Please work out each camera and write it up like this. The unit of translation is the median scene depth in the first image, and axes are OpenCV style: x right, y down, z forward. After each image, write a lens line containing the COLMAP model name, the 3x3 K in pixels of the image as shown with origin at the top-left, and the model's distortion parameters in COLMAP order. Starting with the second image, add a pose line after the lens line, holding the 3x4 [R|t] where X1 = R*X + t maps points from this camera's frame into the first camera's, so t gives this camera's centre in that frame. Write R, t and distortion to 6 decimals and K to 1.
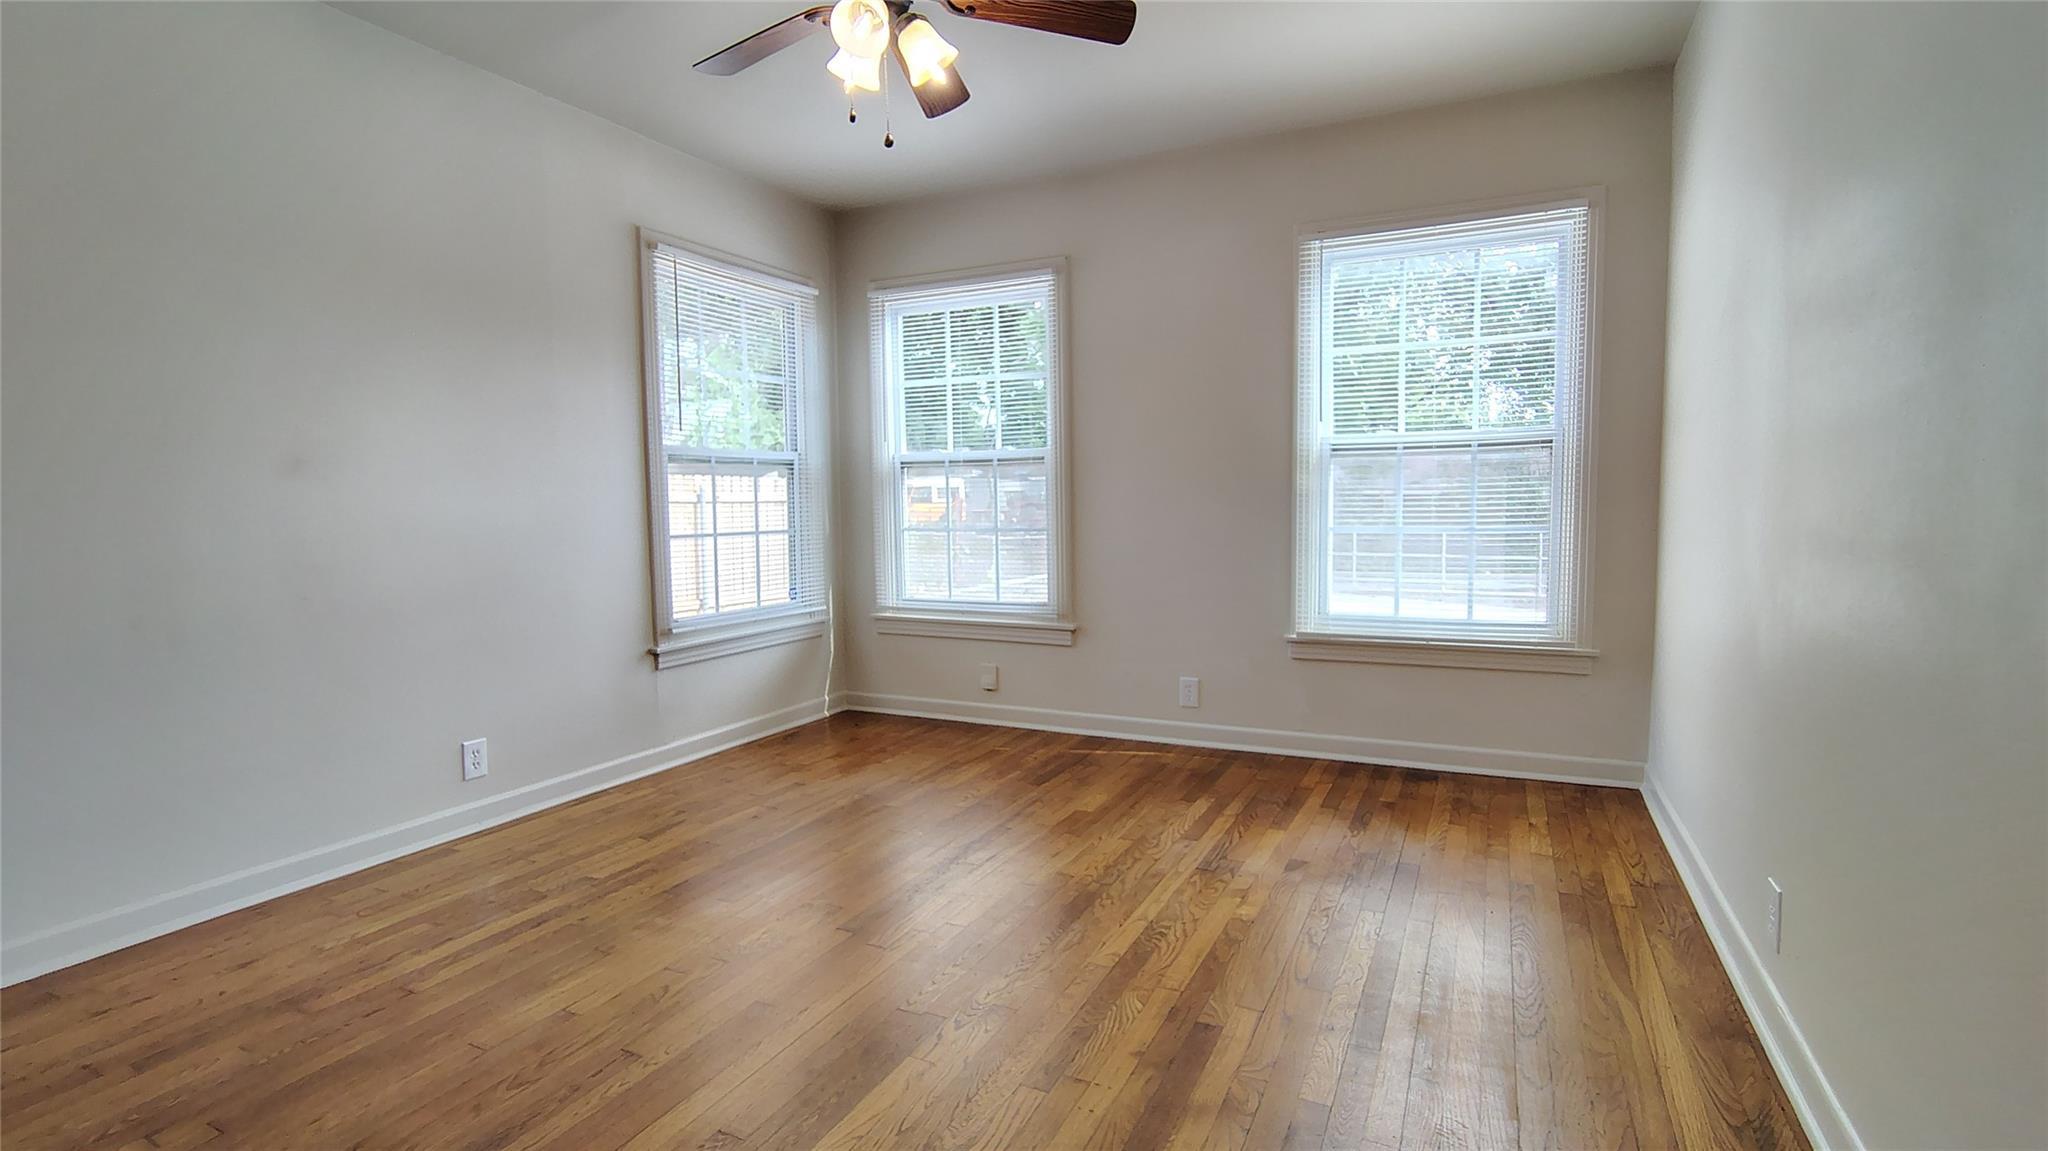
lens RADIAL K [[962.4, 0, 1024.0], [0, 962.4, 575.5], [0, 0, 1]] dist [-0.002360, 0.000162]
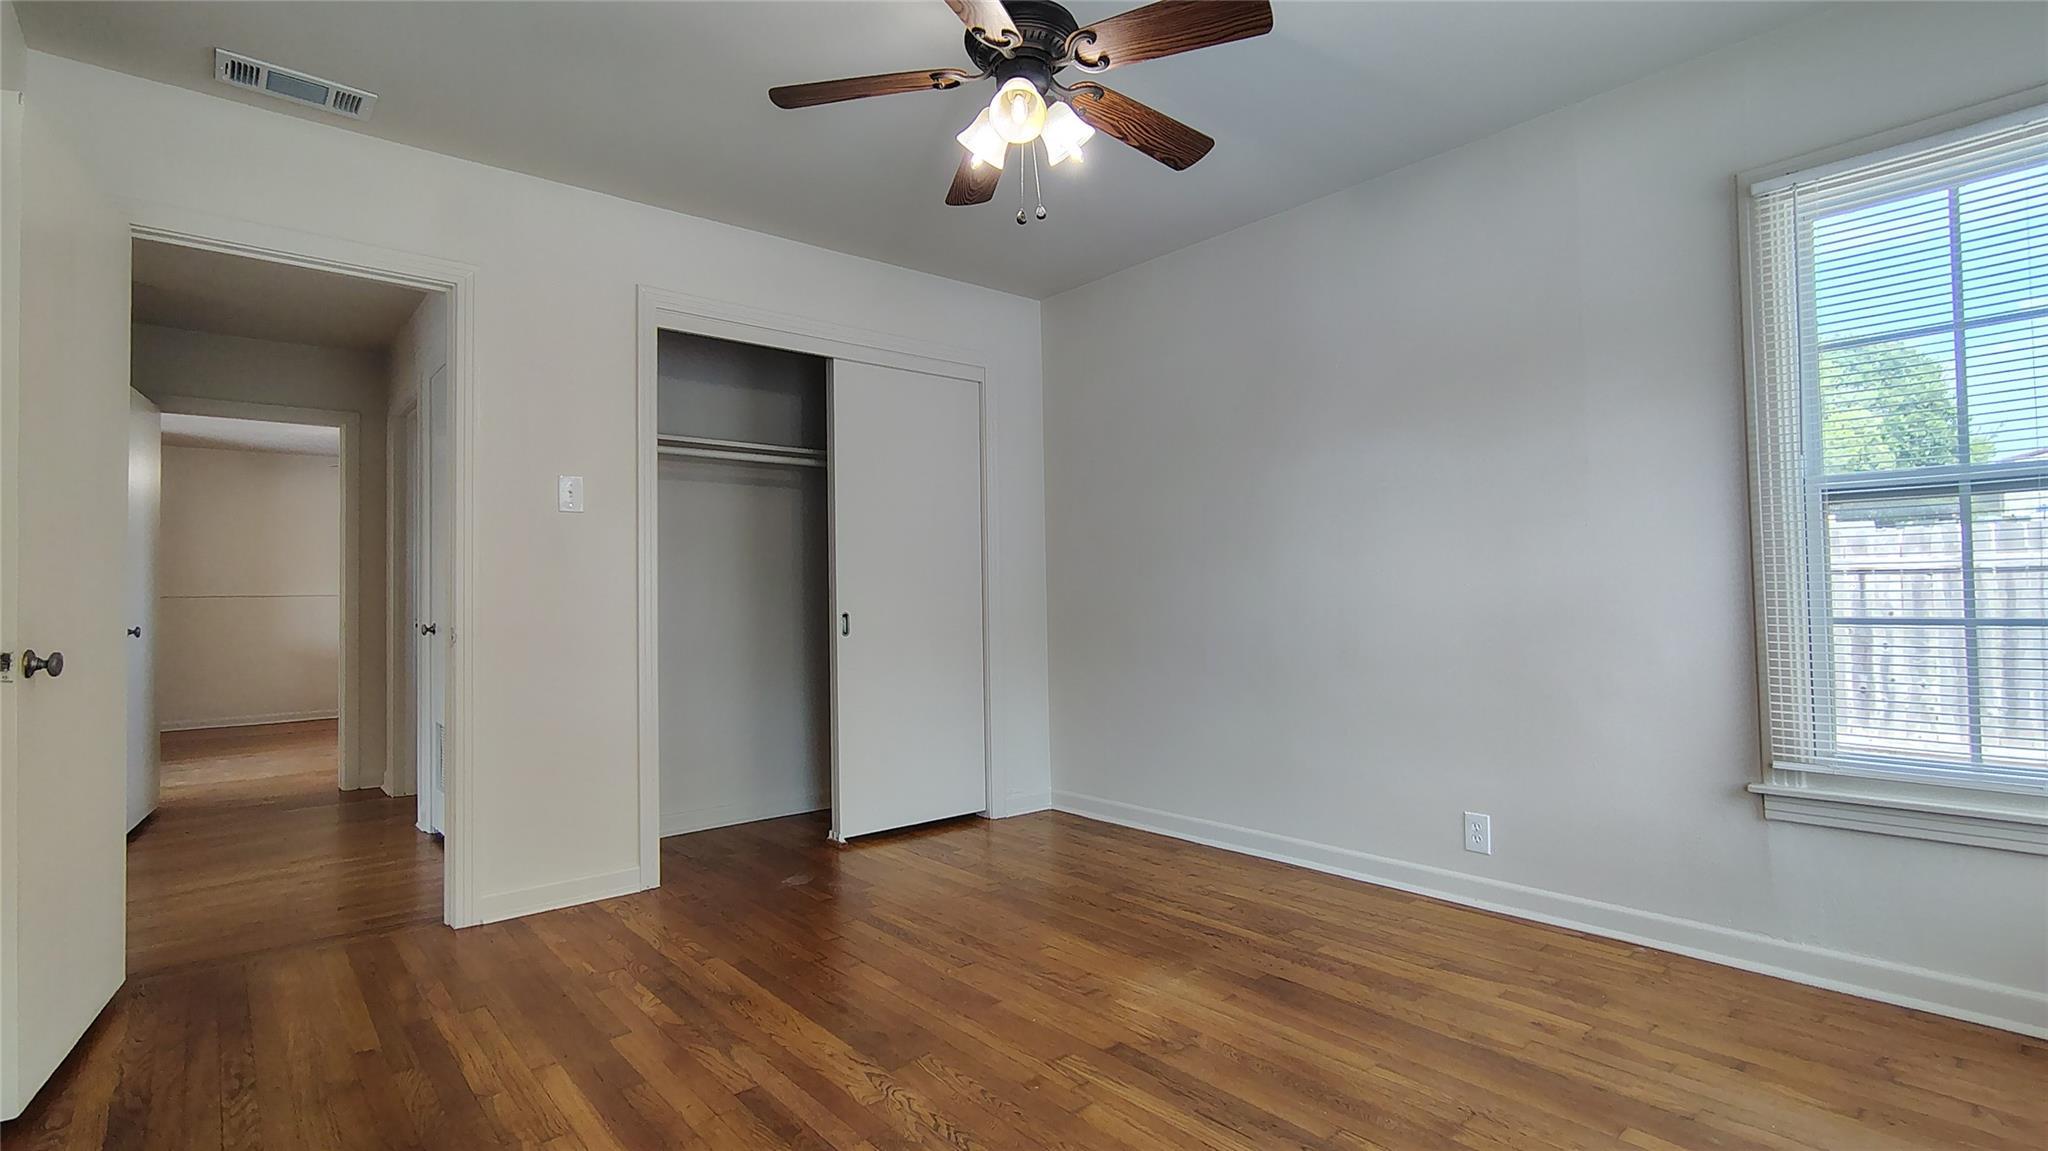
lens RADIAL K [[962.4, 0, 1024.0], [0, 962.4, 575.5], [0, 0, 1]] dist [-0.002360, 0.000162]
pose [[-0.387577, 0.001230, -0.921836, 0.516594], [-0.050987, 0.998440, 0.022770, -0.071396], [0.920426, 0.055827, -0.386910, 0.933097]]
